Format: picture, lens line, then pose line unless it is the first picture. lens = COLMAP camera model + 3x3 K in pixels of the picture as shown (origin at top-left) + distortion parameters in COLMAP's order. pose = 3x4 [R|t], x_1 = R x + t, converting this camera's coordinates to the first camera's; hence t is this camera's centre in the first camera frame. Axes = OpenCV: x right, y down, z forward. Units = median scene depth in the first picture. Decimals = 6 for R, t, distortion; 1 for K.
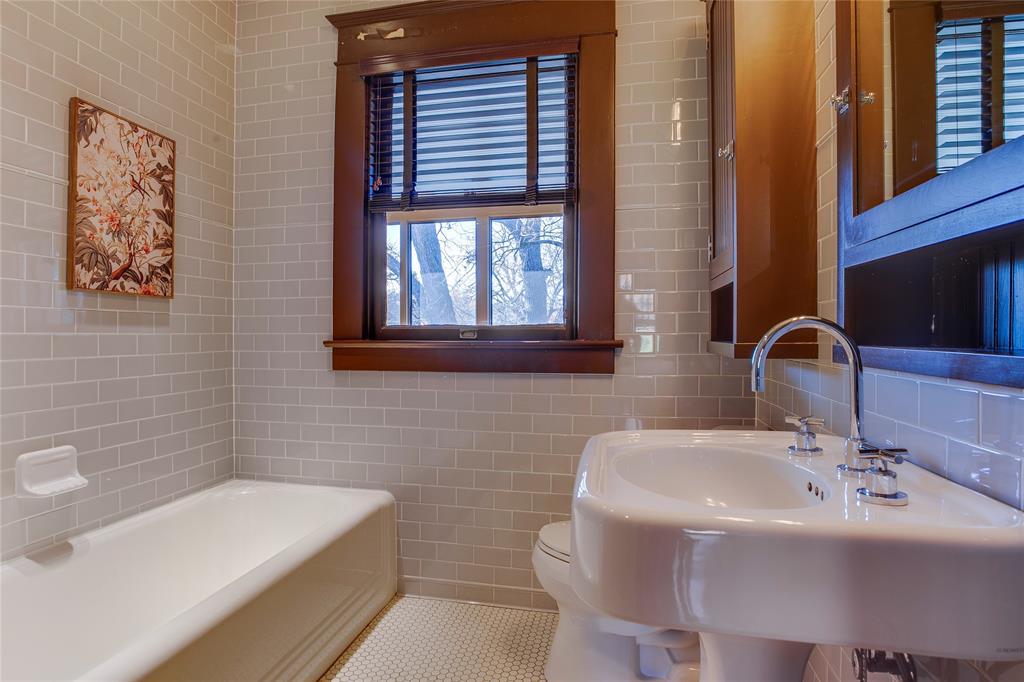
lens RADIAL K [[511.7, 0, 513.0], [0, 511.7, 336.3], [0, 0, 1]] dist [-0.028119, 0.001503]
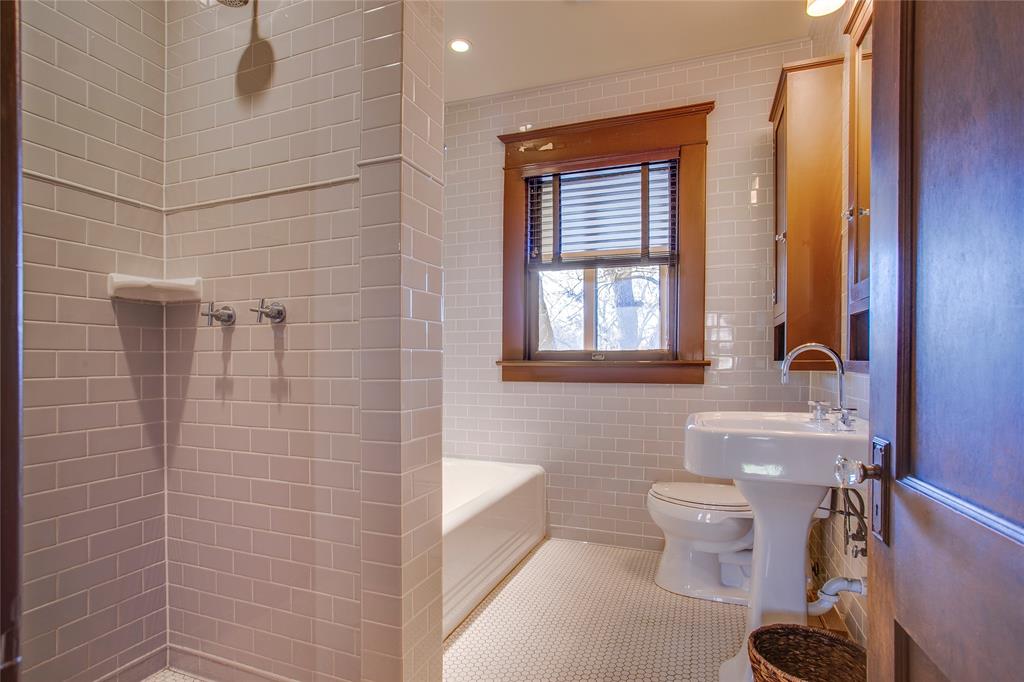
lens RADIAL K [[511.7, 0, 515.6], [0, 511.7, 369.5], [0, 0, 1]] dist [-0.028119, 0.001503]
pose [[0.989204, 0.004775, -0.146467, -0.103836], [-0.003015, 0.999921, 0.012236, 0.014908], [0.146514, -0.011663, 0.989140, -0.443196]]
